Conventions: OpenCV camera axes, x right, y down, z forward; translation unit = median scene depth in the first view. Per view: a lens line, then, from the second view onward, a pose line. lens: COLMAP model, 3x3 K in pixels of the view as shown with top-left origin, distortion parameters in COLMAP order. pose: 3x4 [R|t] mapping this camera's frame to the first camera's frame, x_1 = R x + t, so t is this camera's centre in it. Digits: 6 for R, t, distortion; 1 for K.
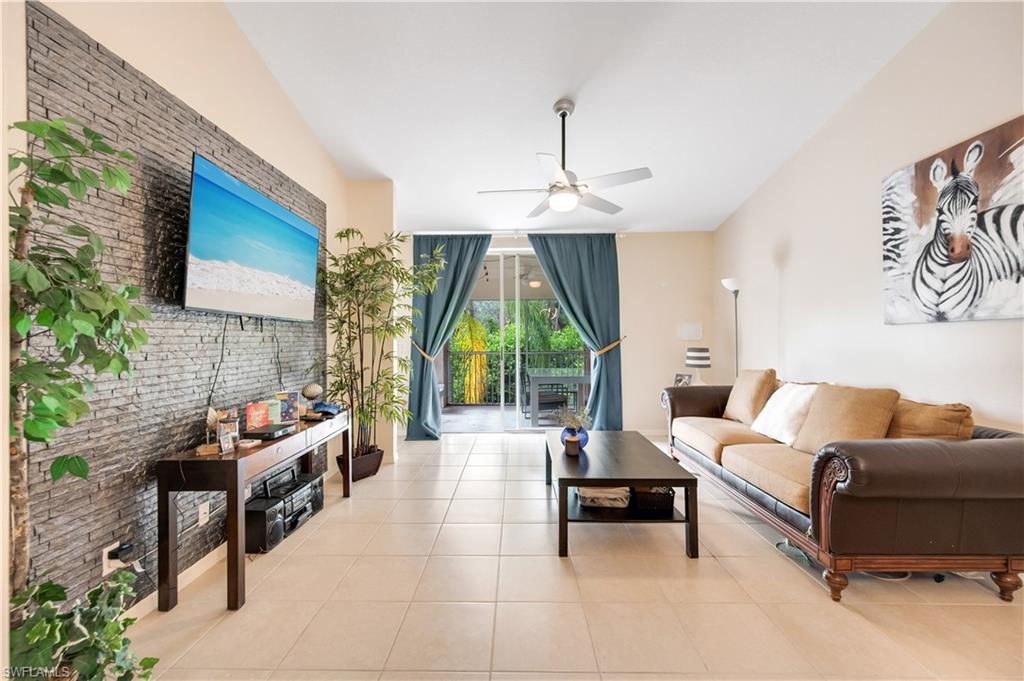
lens RADIAL K [[404.9, 0, 510.4], [0, 404.9, 337.8], [0, 0, 1]] dist [0.000136, 0.000126]
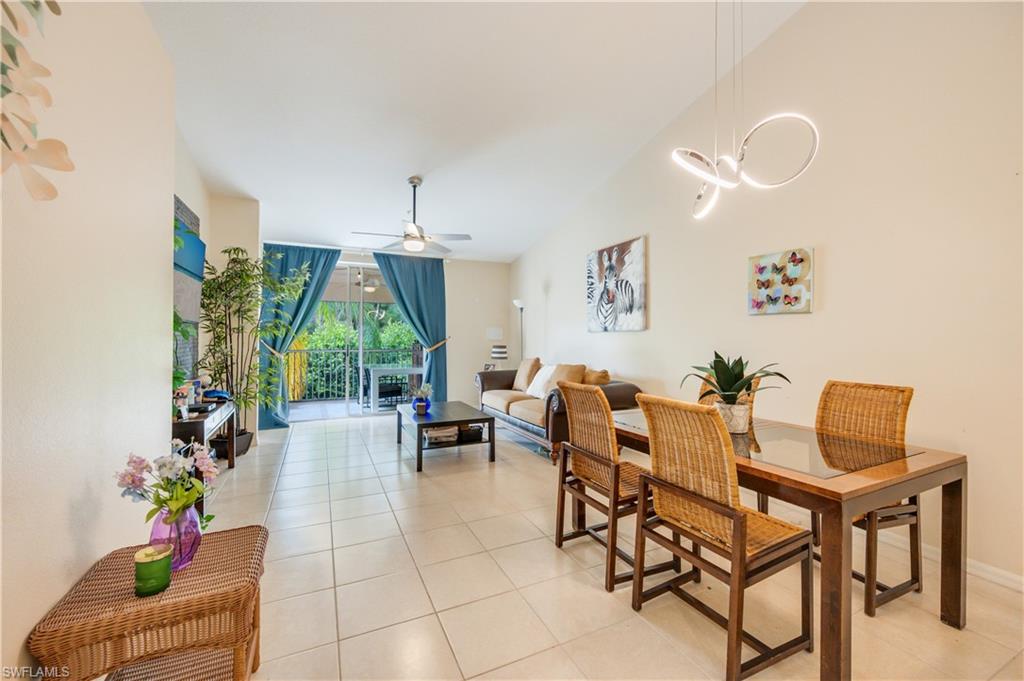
lens RADIAL K [[413.2, 0, 515.8], [0, 413.2, 335.8], [0, 0, 1]] dist [0.000617, 0.000049]
pose [[0.896602, 0.008760, 0.442750, -0.232003], [-0.007570, 0.999961, -0.004454, -0.005039], [-0.442772, 0.000642, 0.896634, -0.590837]]
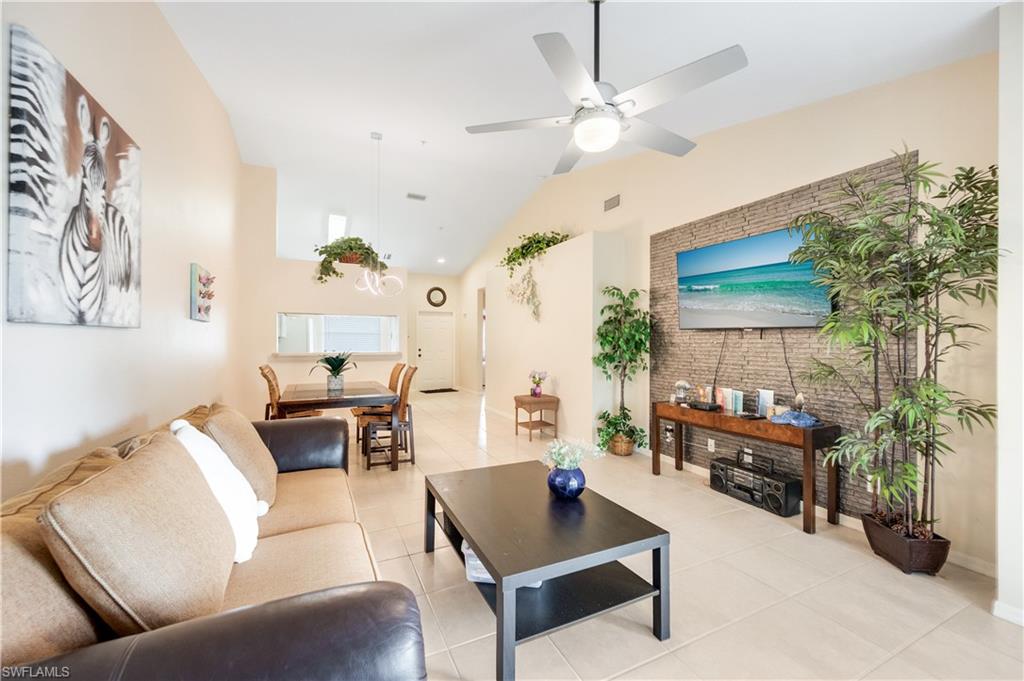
lens RADIAL K [[402.6, 0, 511.0], [0, 402.6, 344.8], [0, 0, 1]] dist [0.000818, 0.000034]
pose [[-0.900883, 0.003739, -0.434047, 0.617496], [0.001987, 0.999988, 0.004491, -0.004882], [0.434058, 0.003183, -0.900879, 1.768563]]
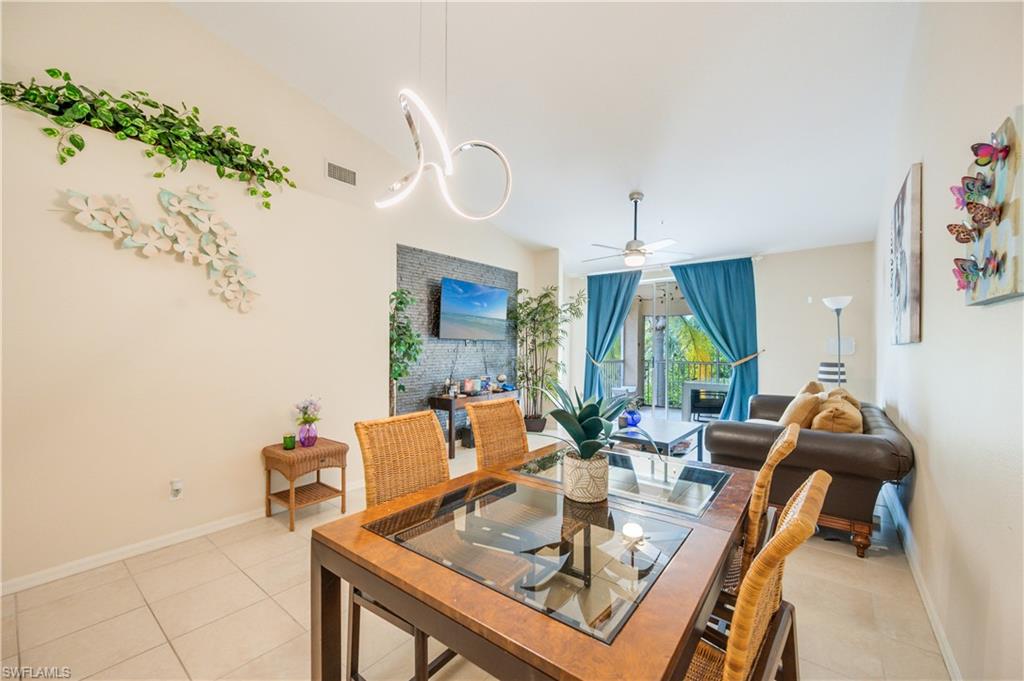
lens RADIAL K [[408.3, 0, 514.7], [0, 408.3, 344.7], [0, 0, 1]] dist [-0.000957, -0.000152]
pose [[0.794344, 0.005766, -0.607440, 0.808063], [-0.006082, 0.999980, 0.001539, -0.029593], [0.607437, 0.002472, 0.794364, -0.535031]]
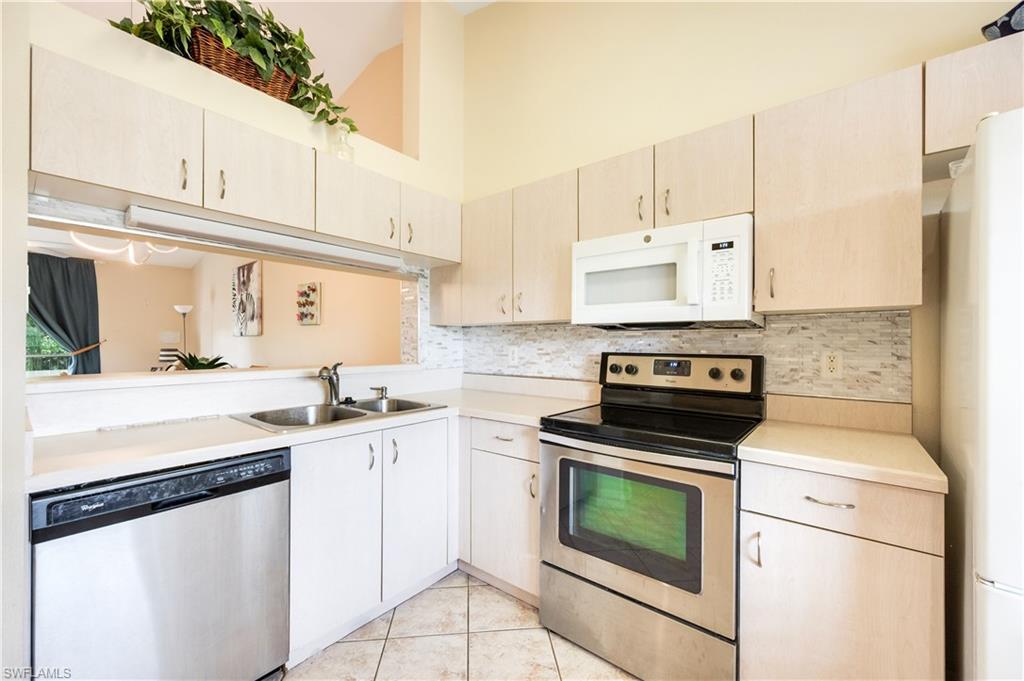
lens RADIAL K [[408.3, 0, 514.7], [0, 408.3, 344.7], [0, 0, 1]] dist [-0.000957, -0.000152]
pose [[0.624453, 0.003168, 0.781056, 0.160071], [-0.008380, 0.999961, 0.002644, -0.006697], [-0.781017, -0.008196, 0.624456, -1.608350]]
